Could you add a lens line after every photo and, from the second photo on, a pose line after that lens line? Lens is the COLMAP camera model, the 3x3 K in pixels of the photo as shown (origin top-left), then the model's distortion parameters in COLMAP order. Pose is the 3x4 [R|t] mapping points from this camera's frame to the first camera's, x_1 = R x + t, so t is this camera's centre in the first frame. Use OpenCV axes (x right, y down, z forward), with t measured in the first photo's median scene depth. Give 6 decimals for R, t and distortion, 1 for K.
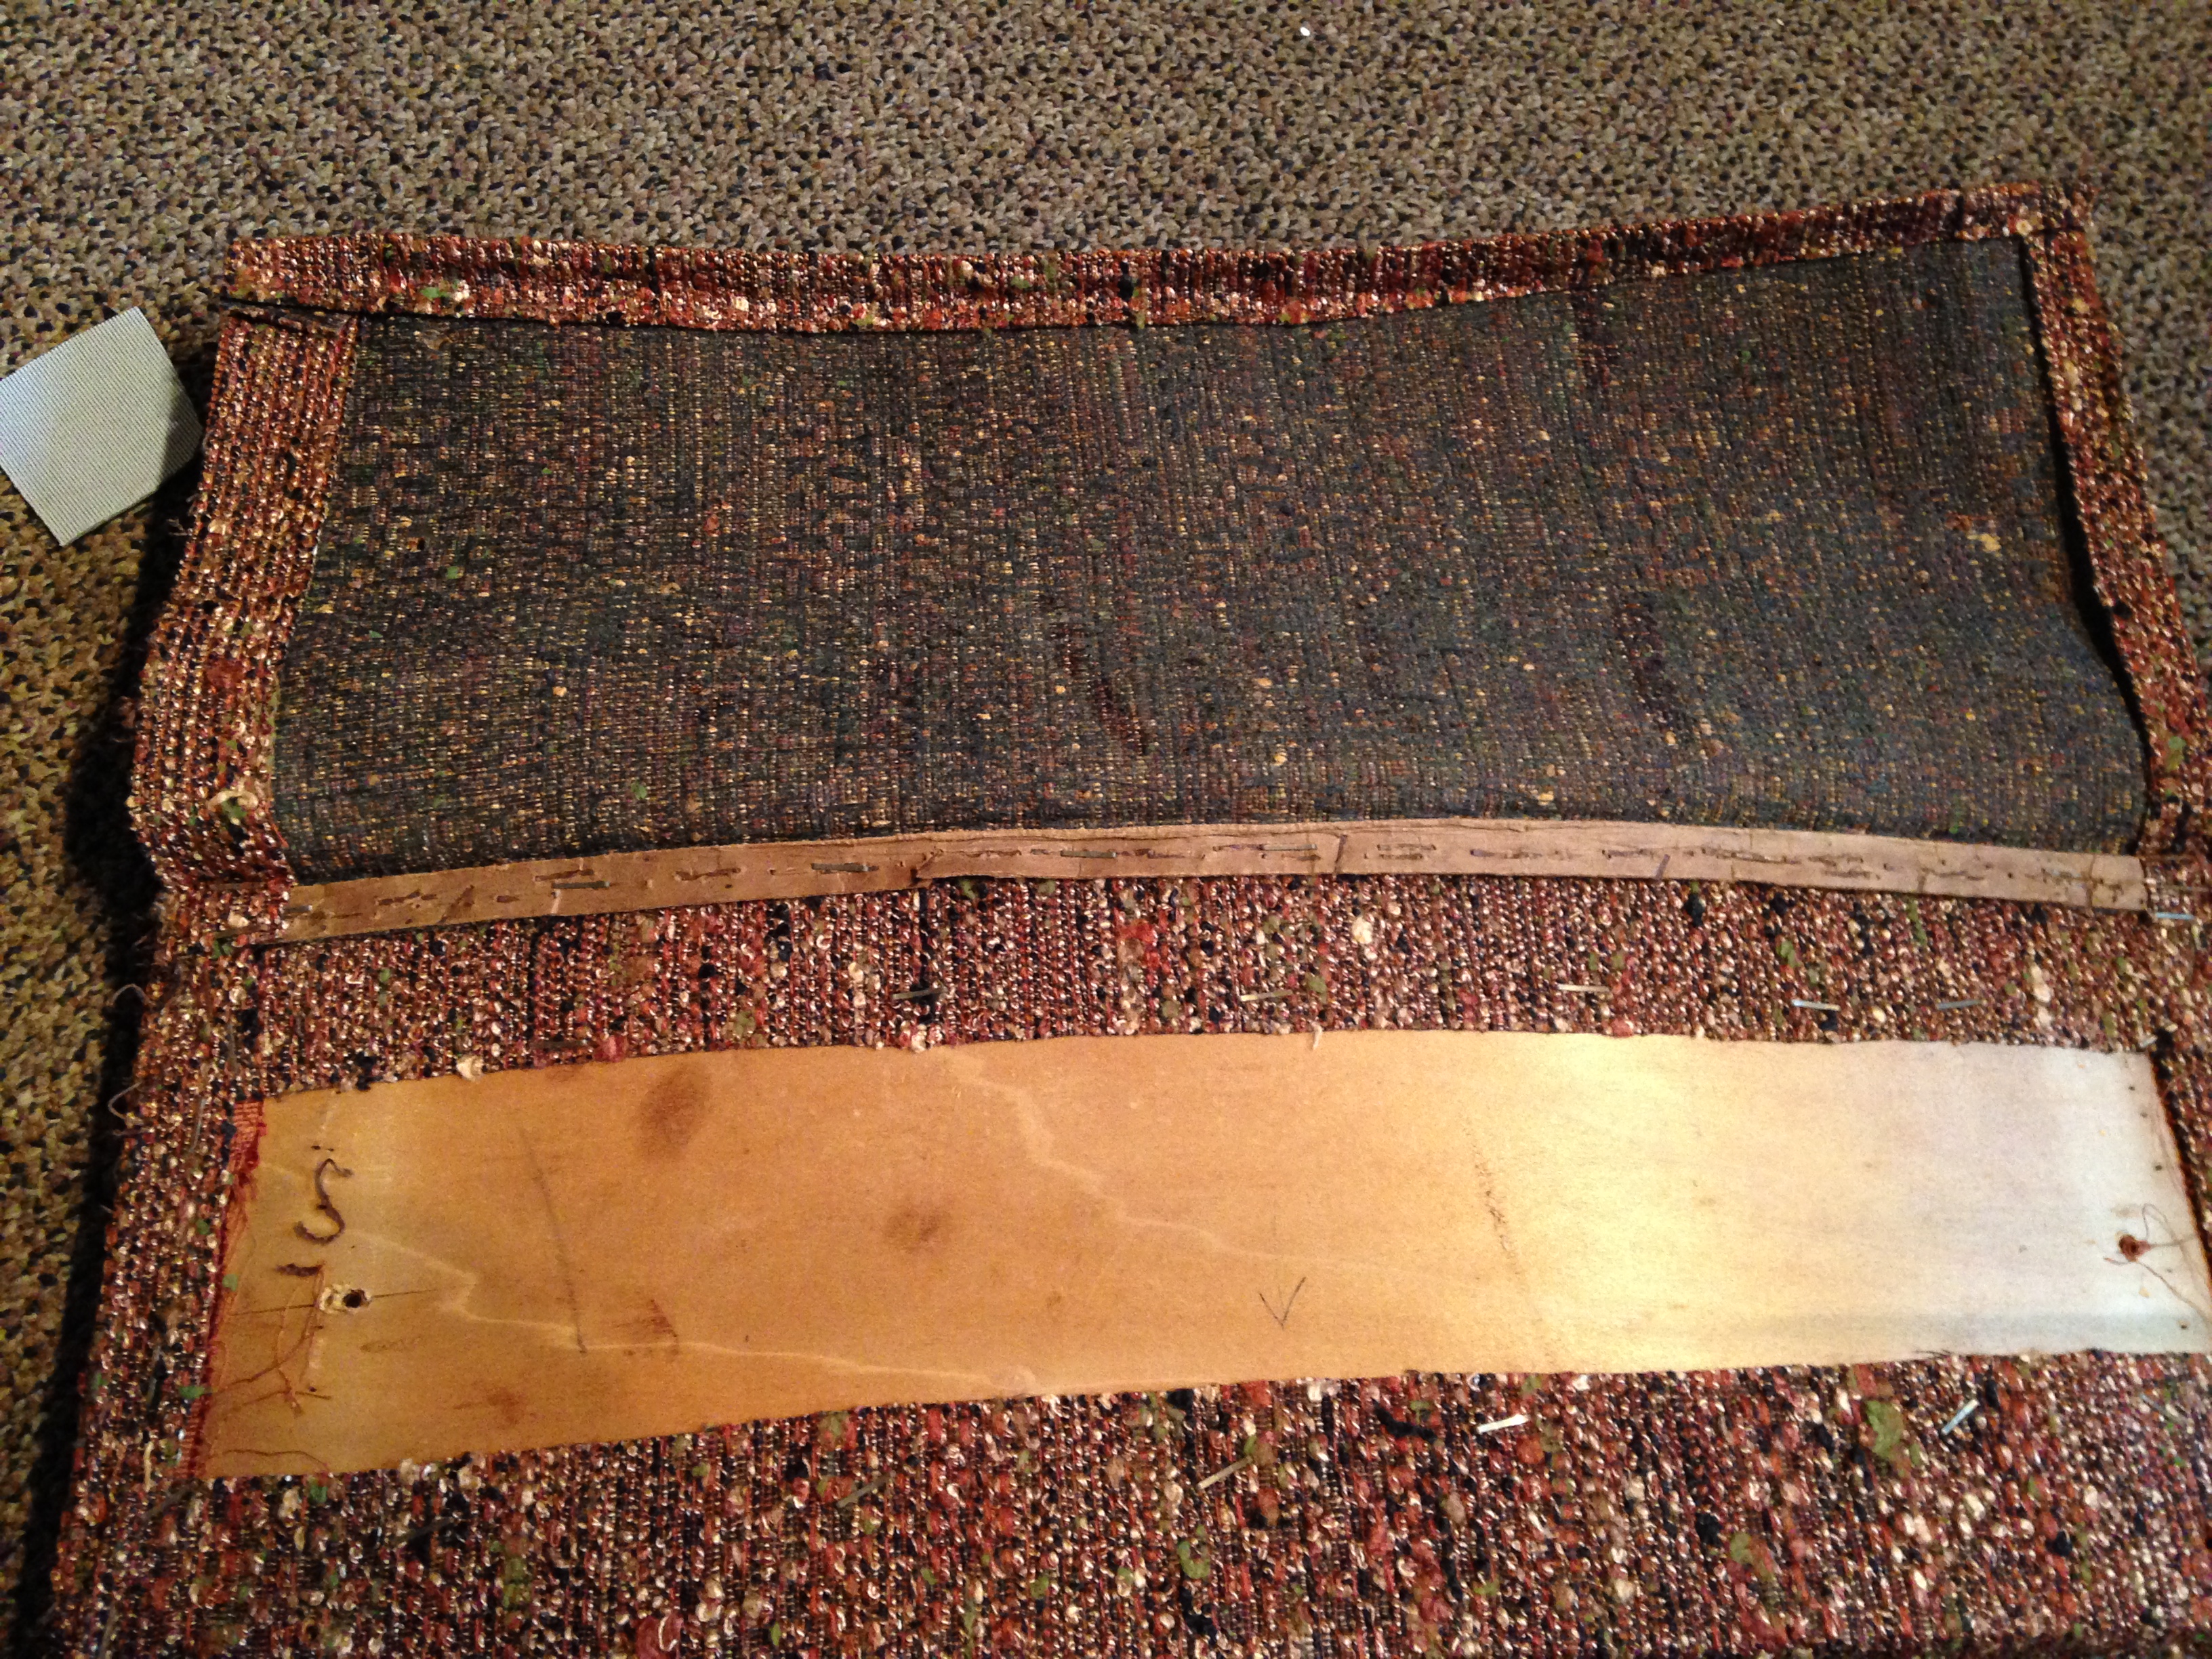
lens RADIAL K [[2073.0, 0, 1111.6], [0, 2073.0, 777.6], [0, 0, 1]] dist [0.189305, -0.276730]
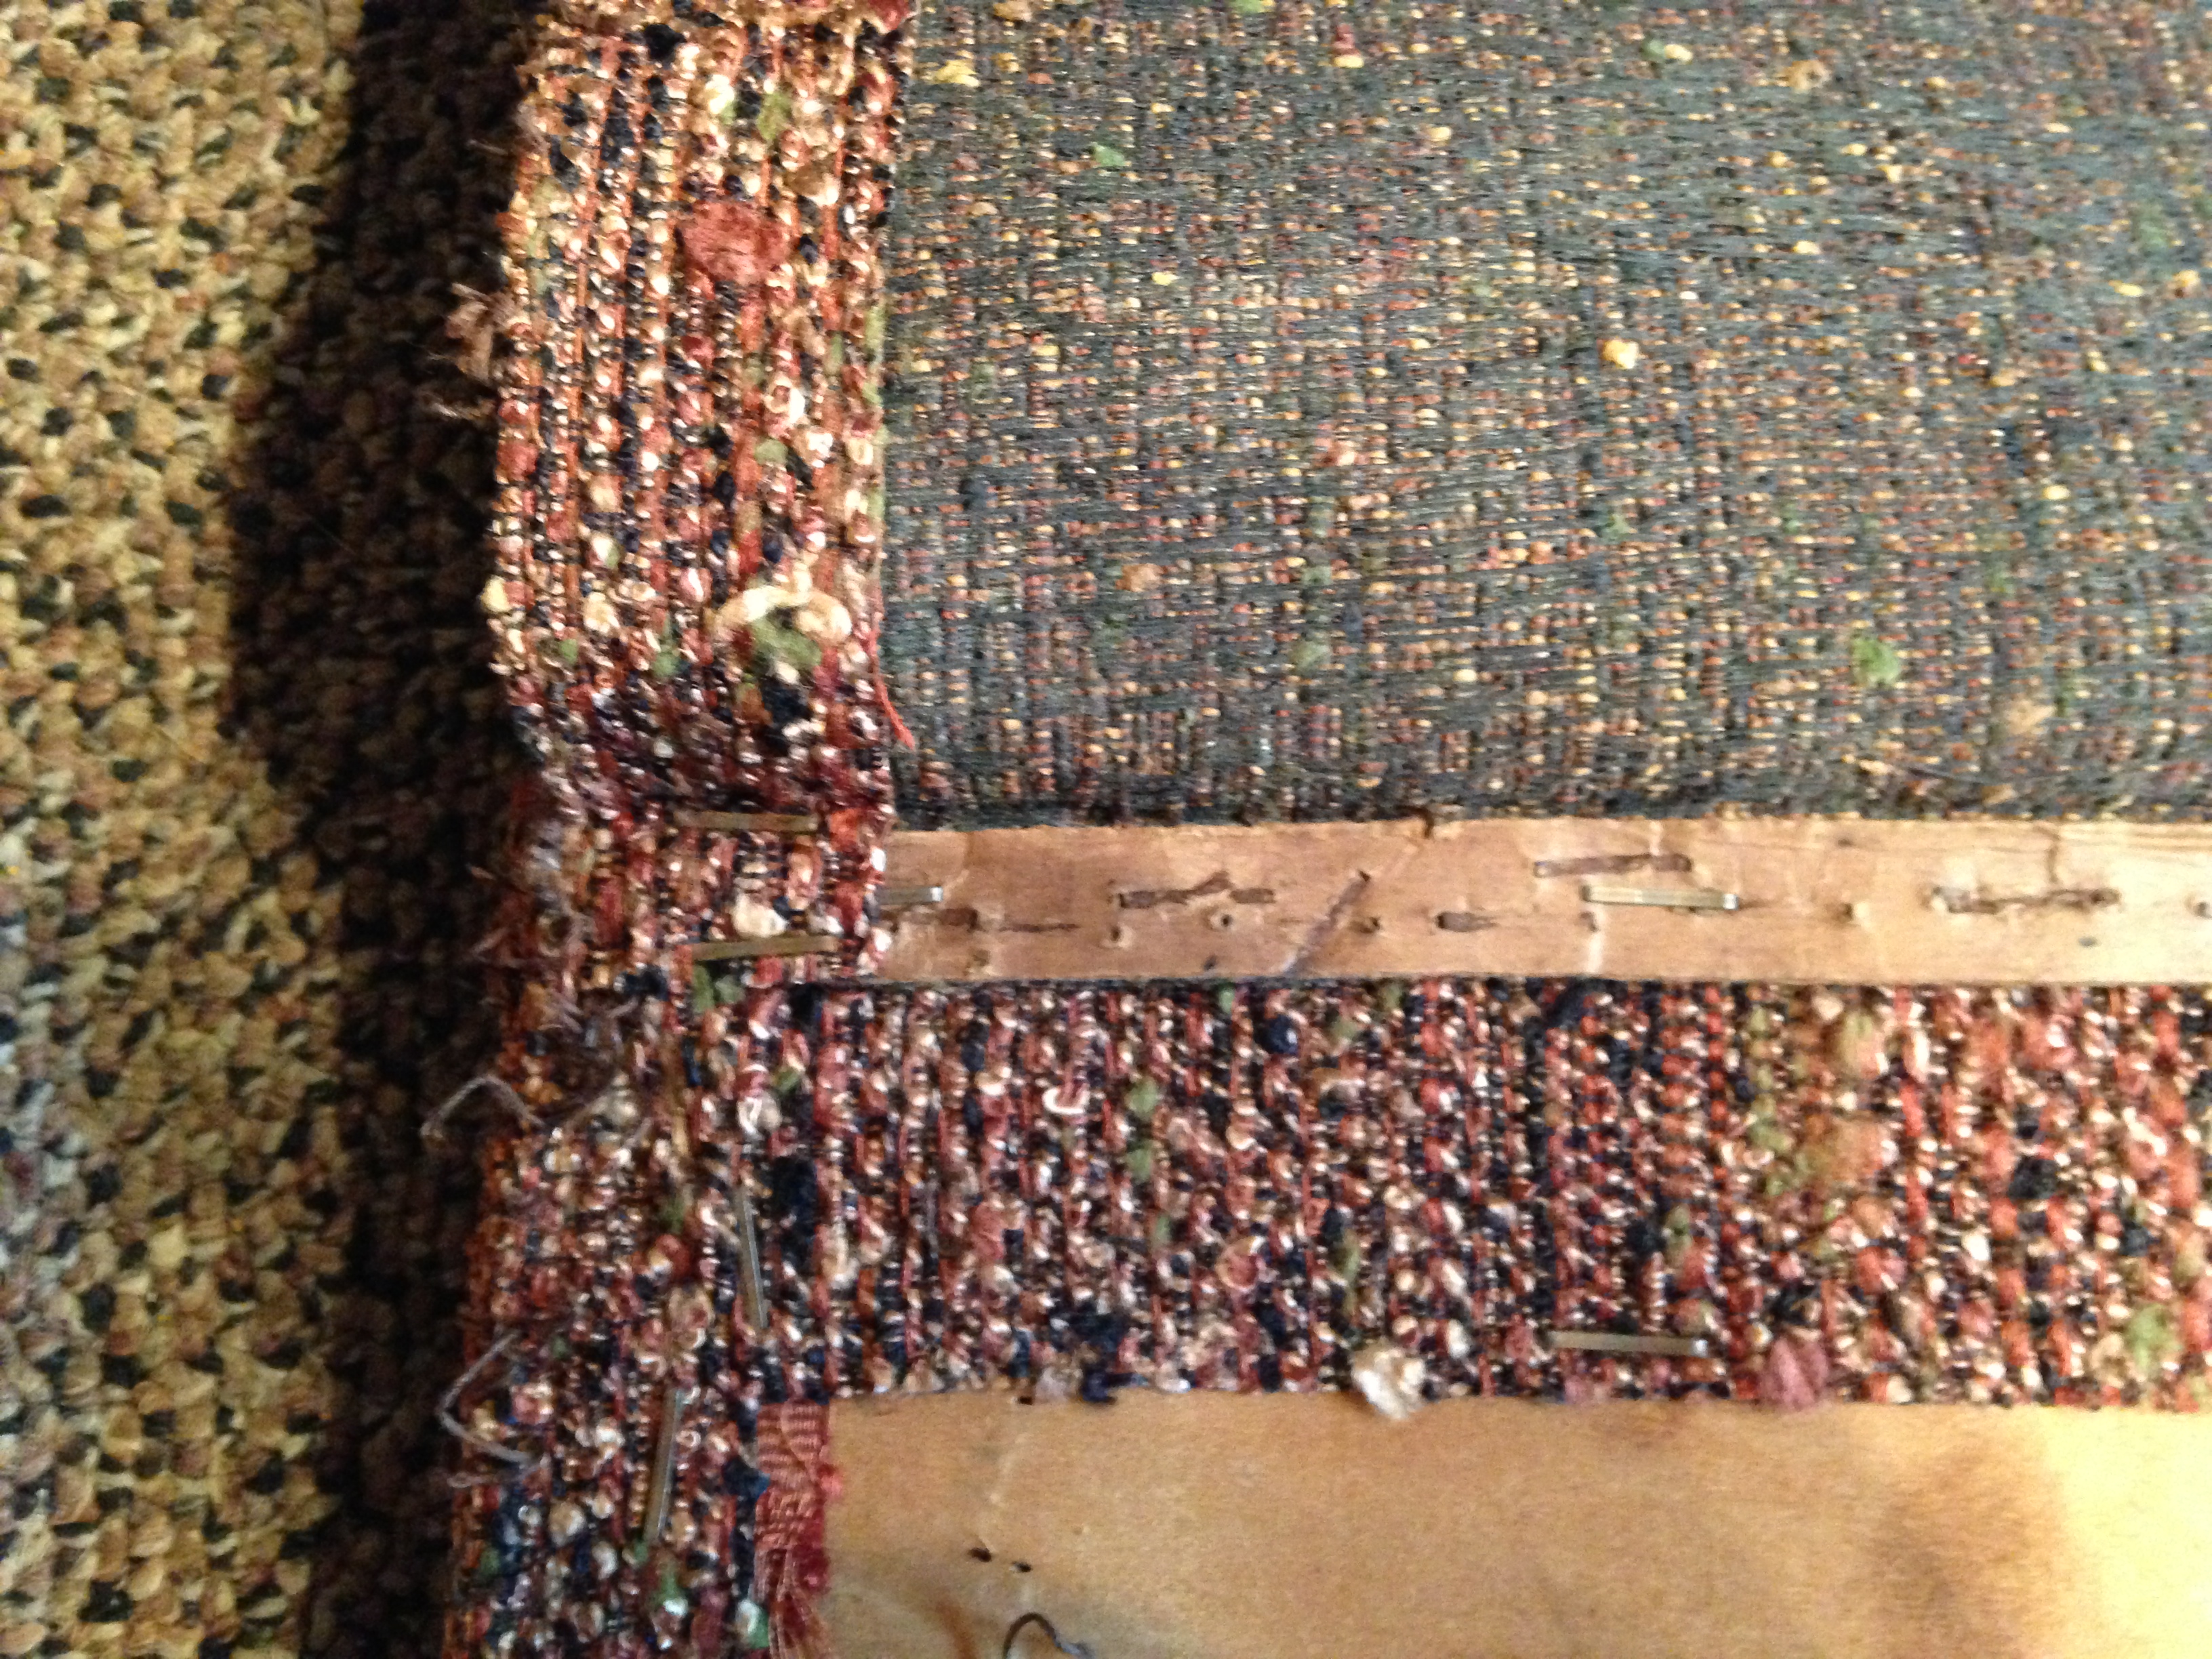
lens RADIAL K [[2251.6, 0, 1167.7], [0, 2251.6, 821.9], [0, 0, 1]] dist [0.213094, -0.398908]
pose [[0.997272, 0.070707, 0.021188, -0.357872], [-0.073482, 0.978186, 0.194302, -0.034599], [-0.006988, -0.195329, 0.980713, 0.622627]]
